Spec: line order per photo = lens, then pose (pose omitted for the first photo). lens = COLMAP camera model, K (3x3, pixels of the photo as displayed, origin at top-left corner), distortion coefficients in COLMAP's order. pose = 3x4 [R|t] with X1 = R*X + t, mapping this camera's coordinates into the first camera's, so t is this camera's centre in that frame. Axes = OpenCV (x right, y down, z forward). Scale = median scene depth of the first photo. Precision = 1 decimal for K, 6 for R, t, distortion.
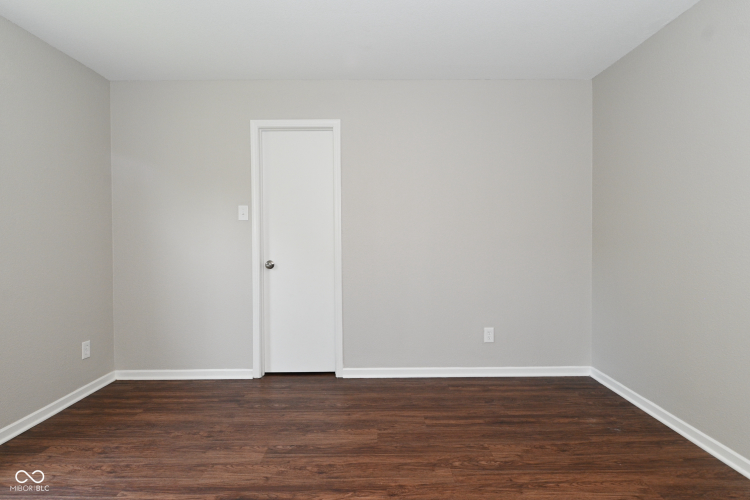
lens RADIAL K [[401.1, 0, 372.9], [0, 401.1, 238.2], [0, 0, 1]] dist [-0.002920, -0.008626]
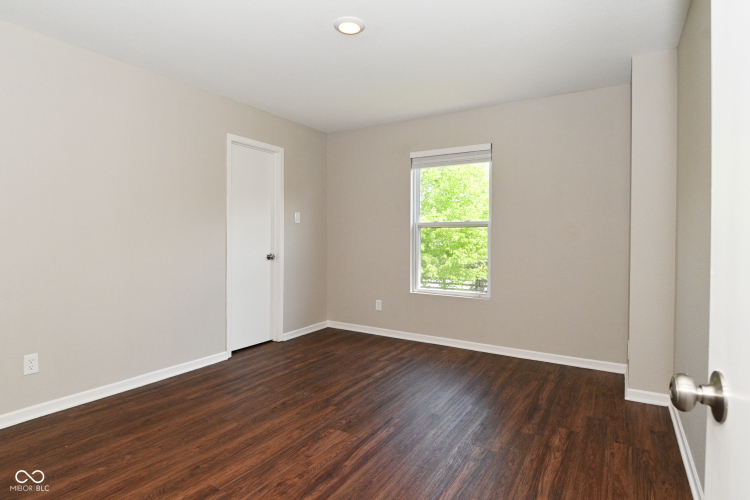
lens RADIAL K [[401.1, 0, 377.7], [0, 401.1, 249.3], [0, 0, 1]] dist [-0.002920, -0.008626]
pose [[0.511651, -0.014627, 0.859069, -1.400401], [0.000422, 0.999859, 0.016772, 0.023908], [-0.859193, -0.008219, 0.511585, 0.057734]]
